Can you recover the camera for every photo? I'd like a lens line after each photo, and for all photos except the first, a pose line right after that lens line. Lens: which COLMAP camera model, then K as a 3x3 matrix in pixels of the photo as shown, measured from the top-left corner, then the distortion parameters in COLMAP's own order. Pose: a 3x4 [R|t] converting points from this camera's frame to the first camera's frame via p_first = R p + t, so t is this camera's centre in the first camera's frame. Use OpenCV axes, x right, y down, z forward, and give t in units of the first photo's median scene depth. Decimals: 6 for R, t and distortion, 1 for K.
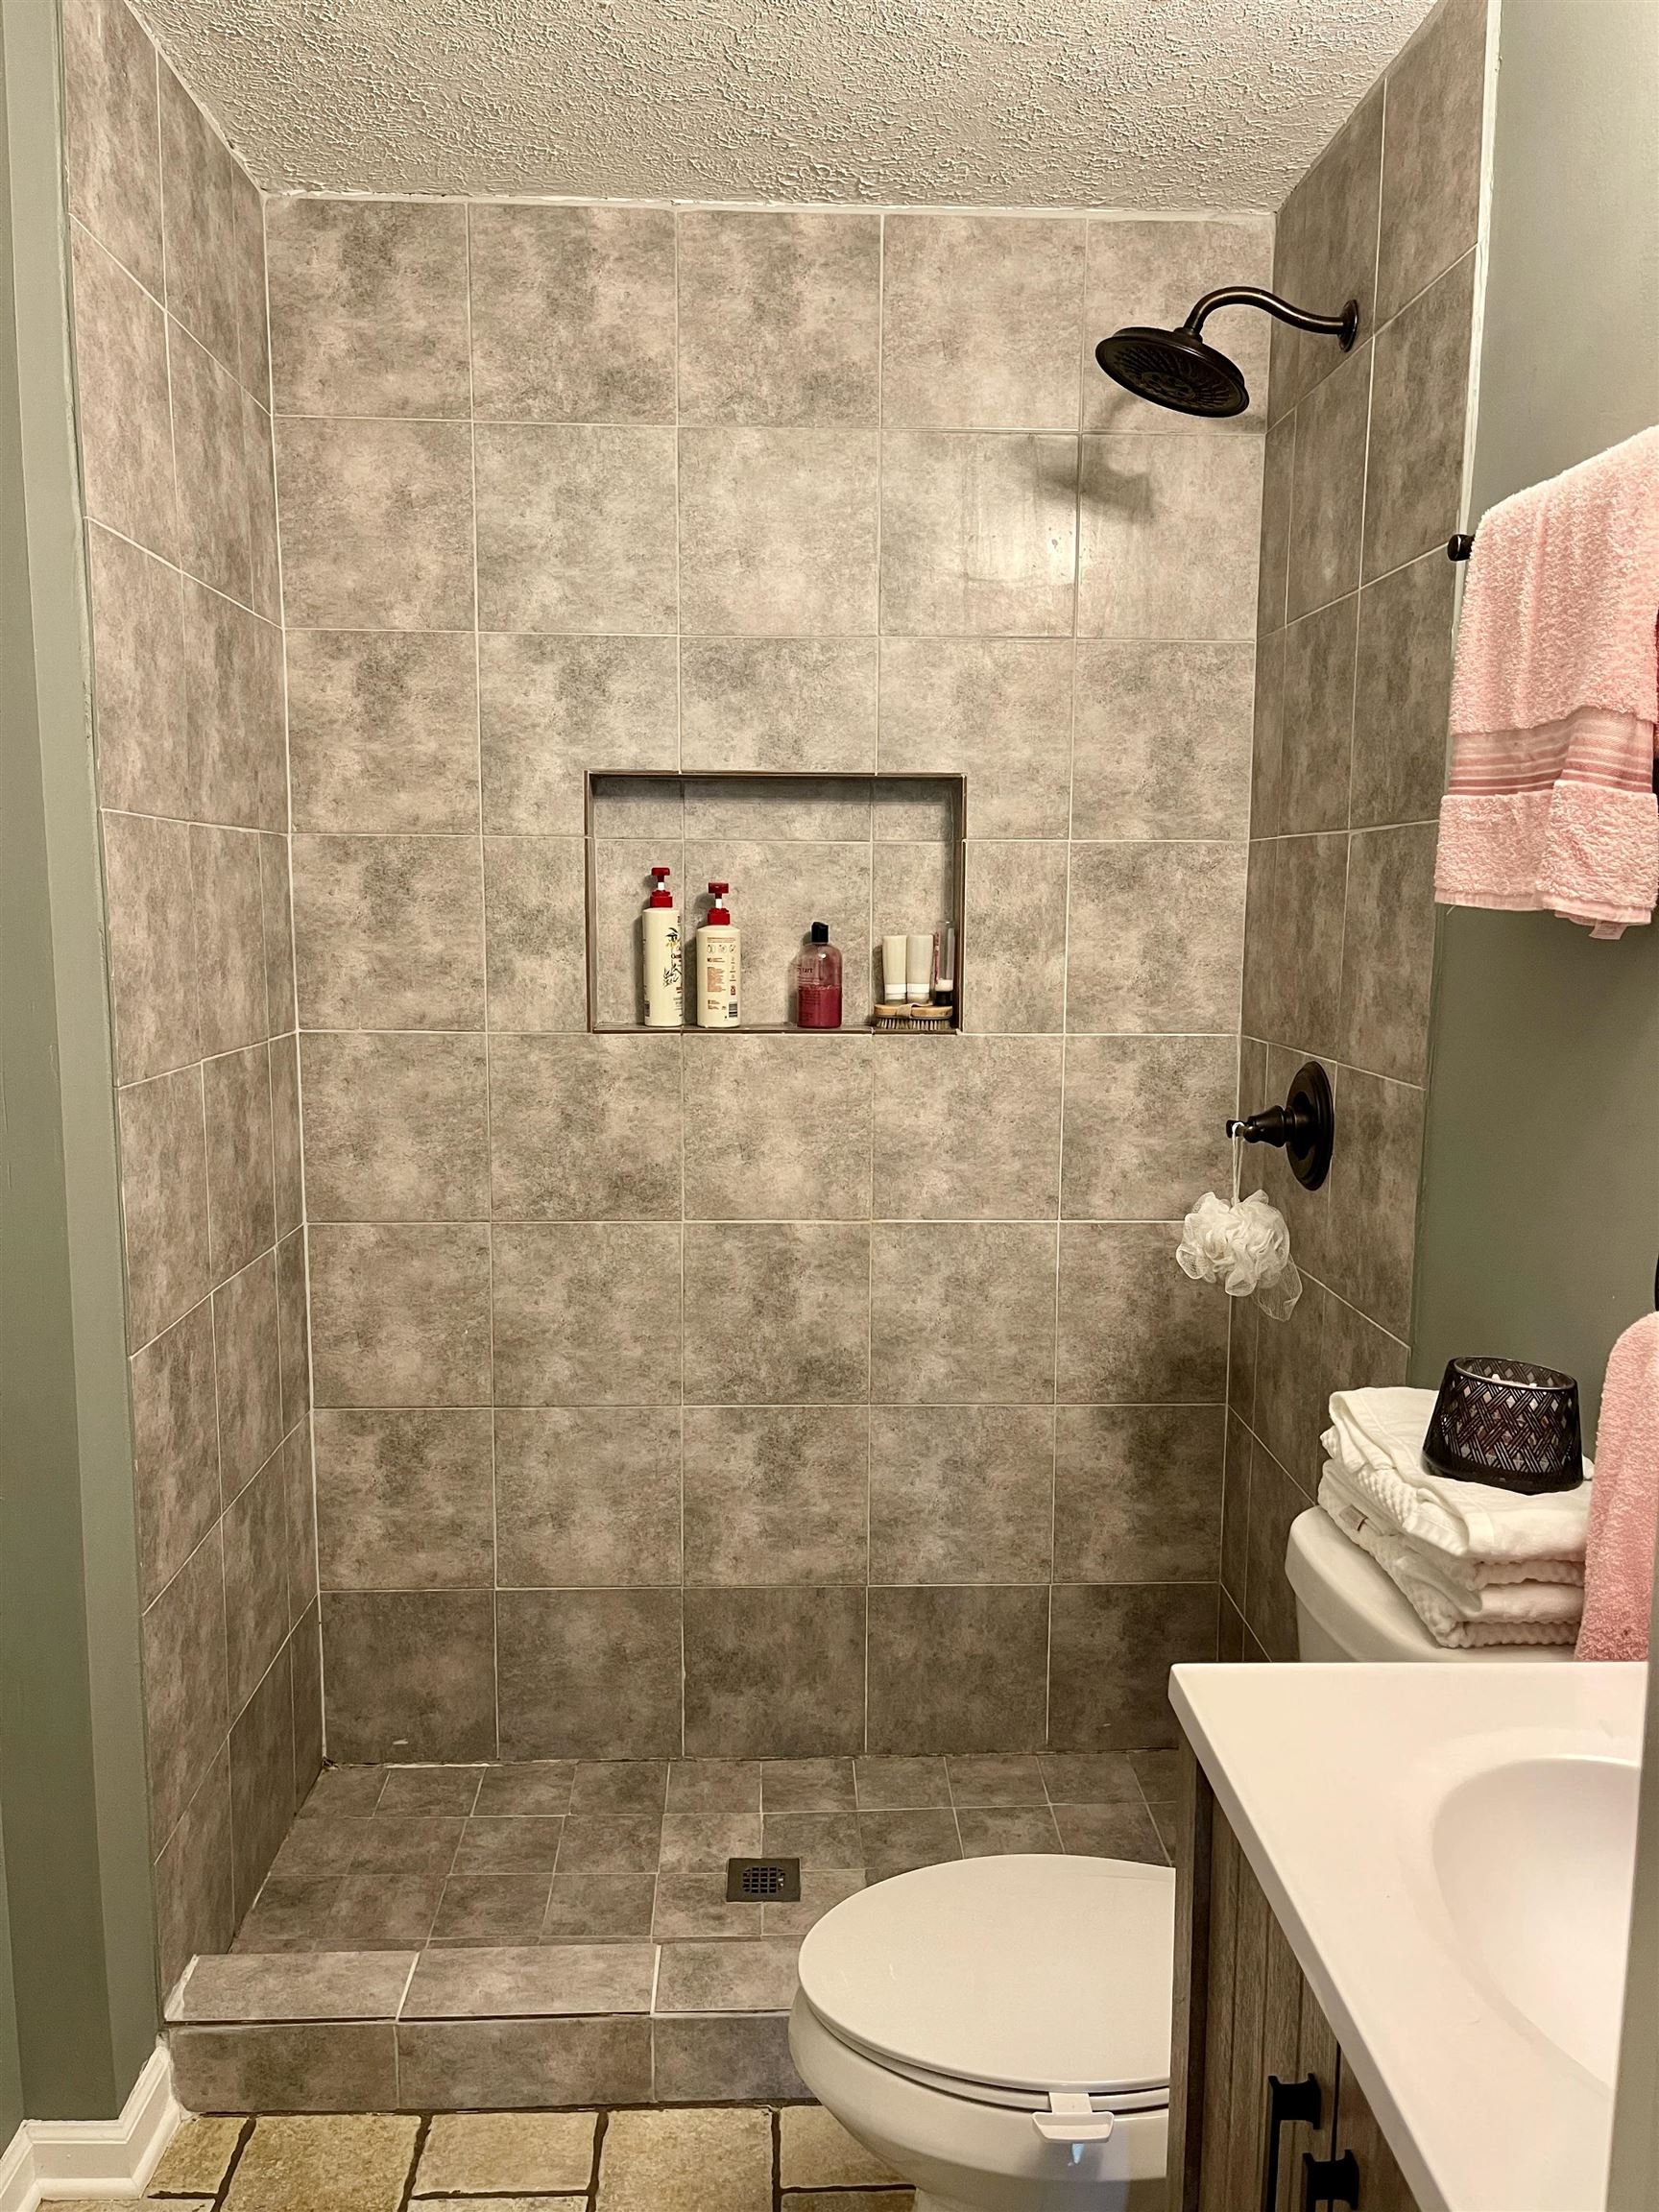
lens RADIAL K [[1666.6, 0, 829.5], [0, 1666.6, 1106.0], [0, 0, 1]] dist [0.070161, -0.092391]
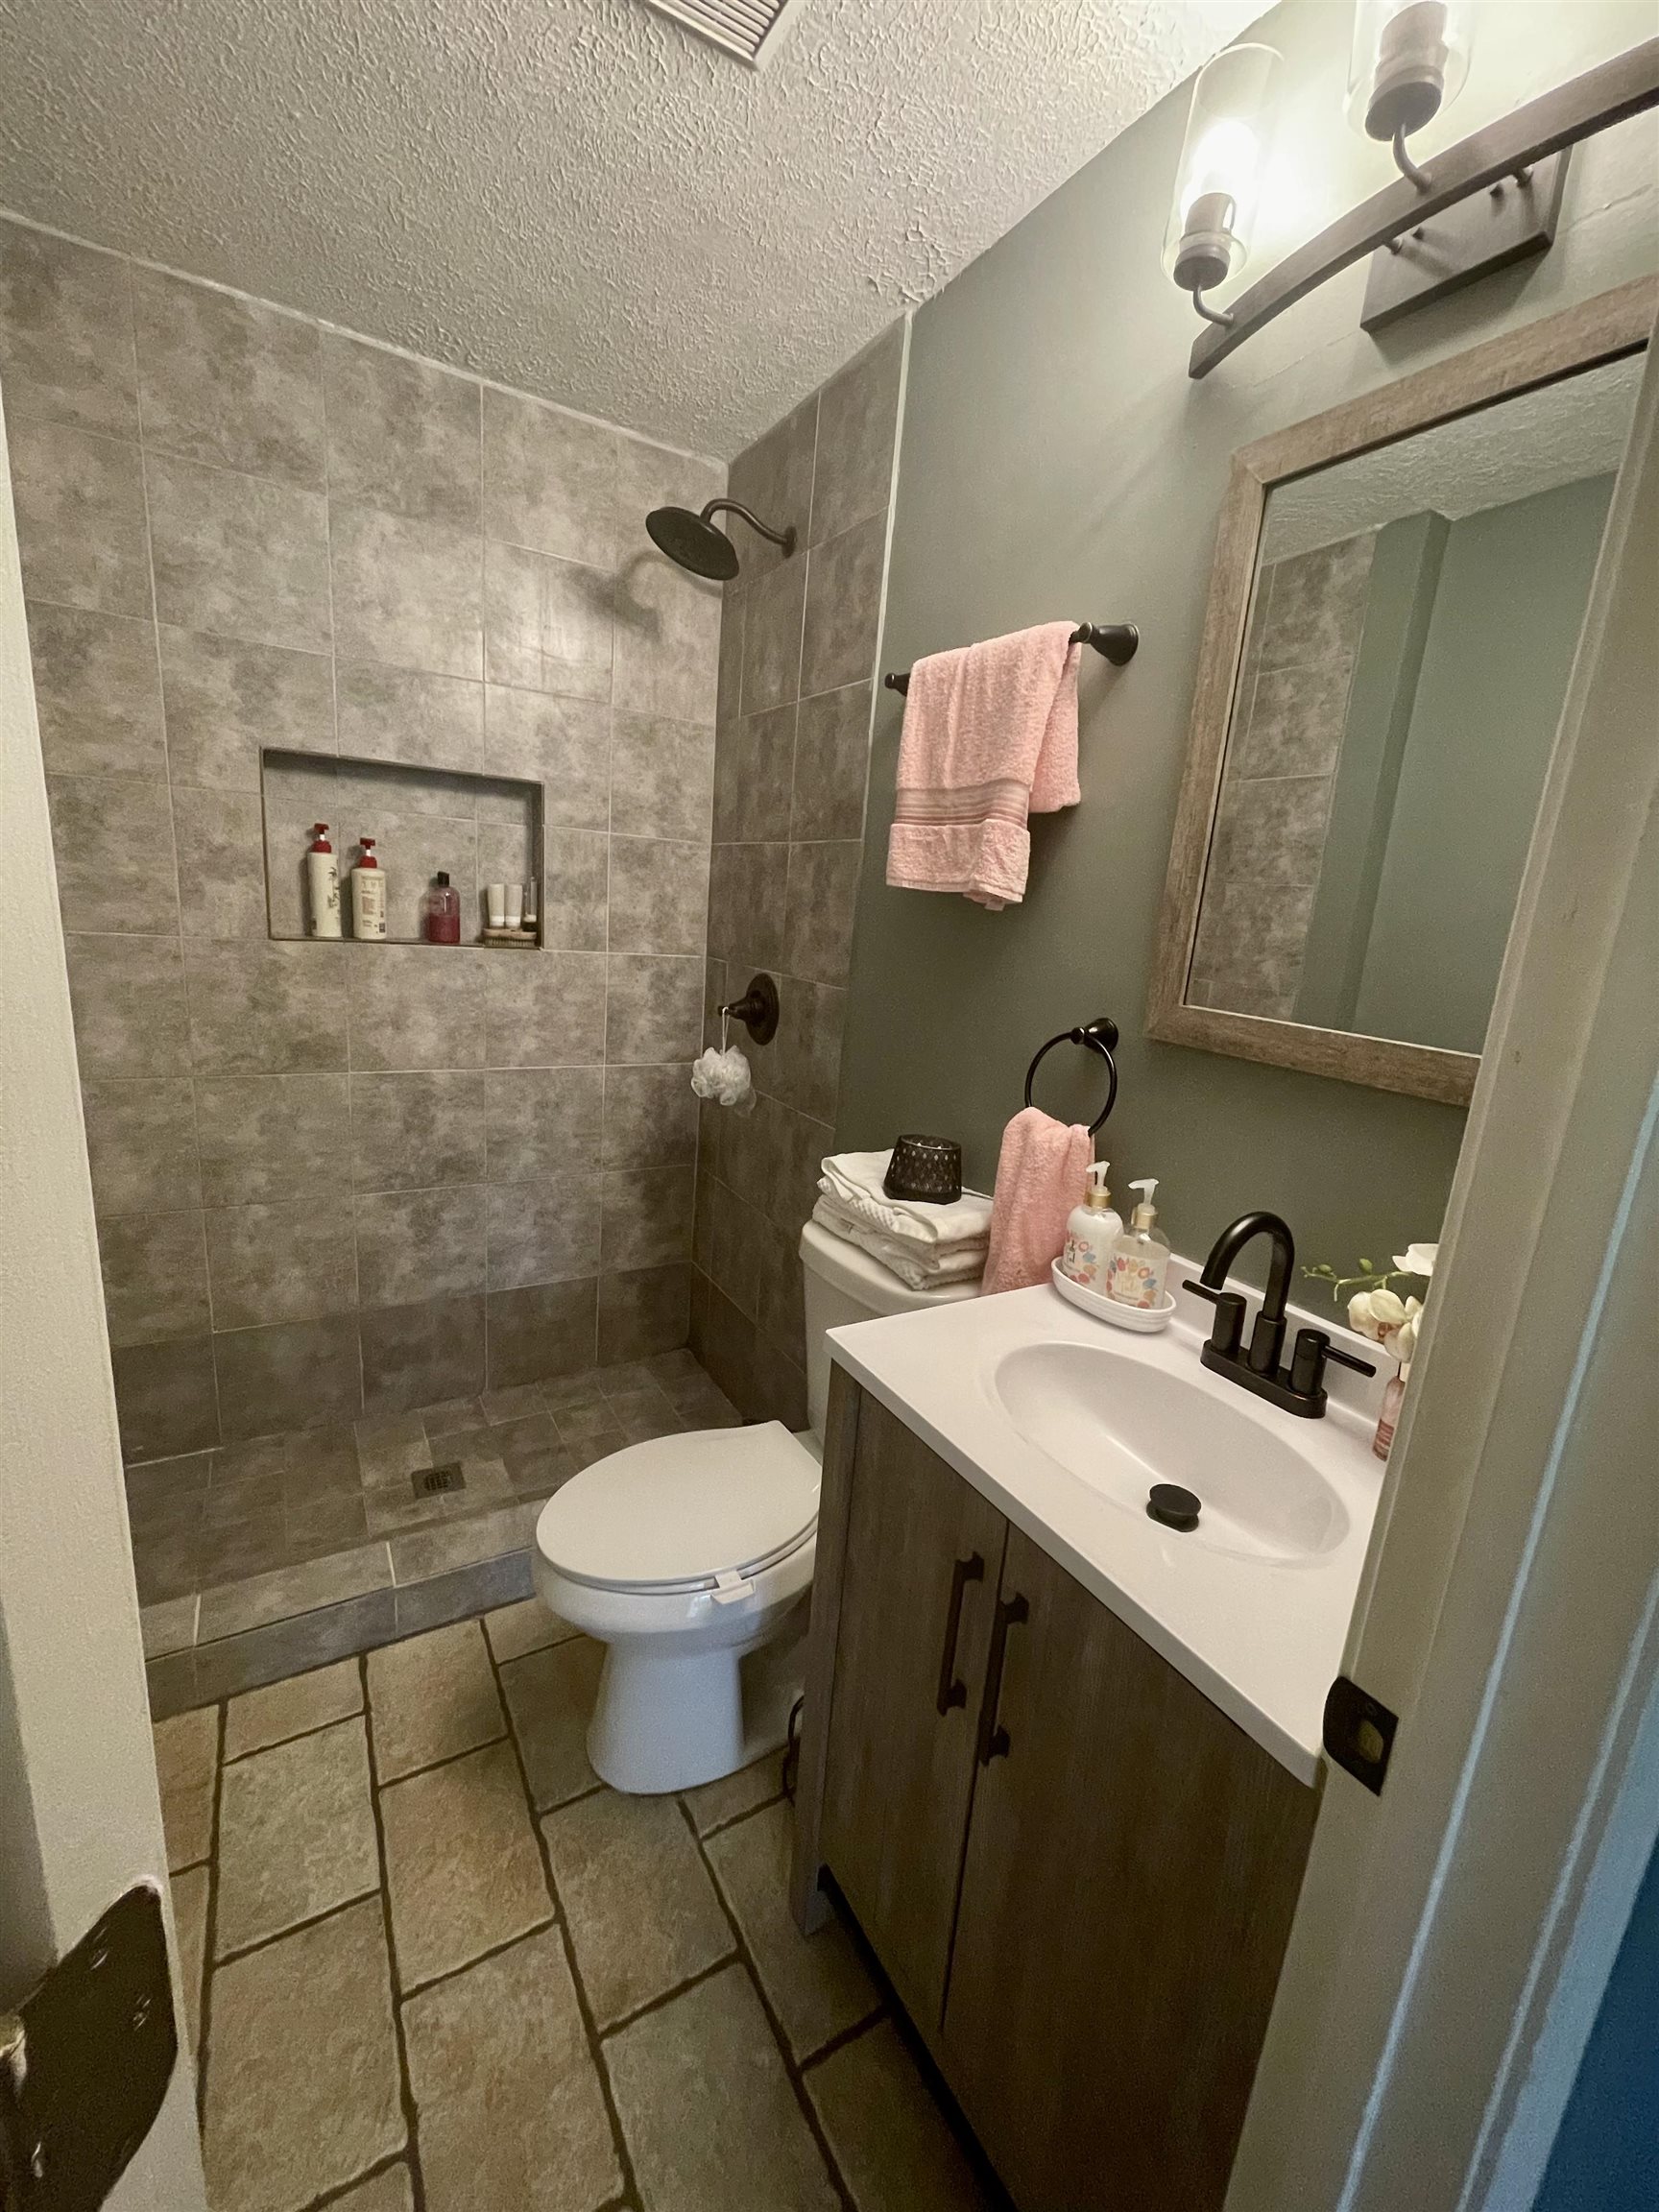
lens RADIAL K [[889.7, 0, 825.8], [0, 889.7, 1096.9], [0, 0, 1]] dist [-0.011373, 0.007546]
pose [[0.874191, -0.044005, 0.483585, -0.104405], [-0.010321, 0.993977, 0.109106, 0.000962], [-0.485473, -0.100370, 0.868471, 0.119119]]
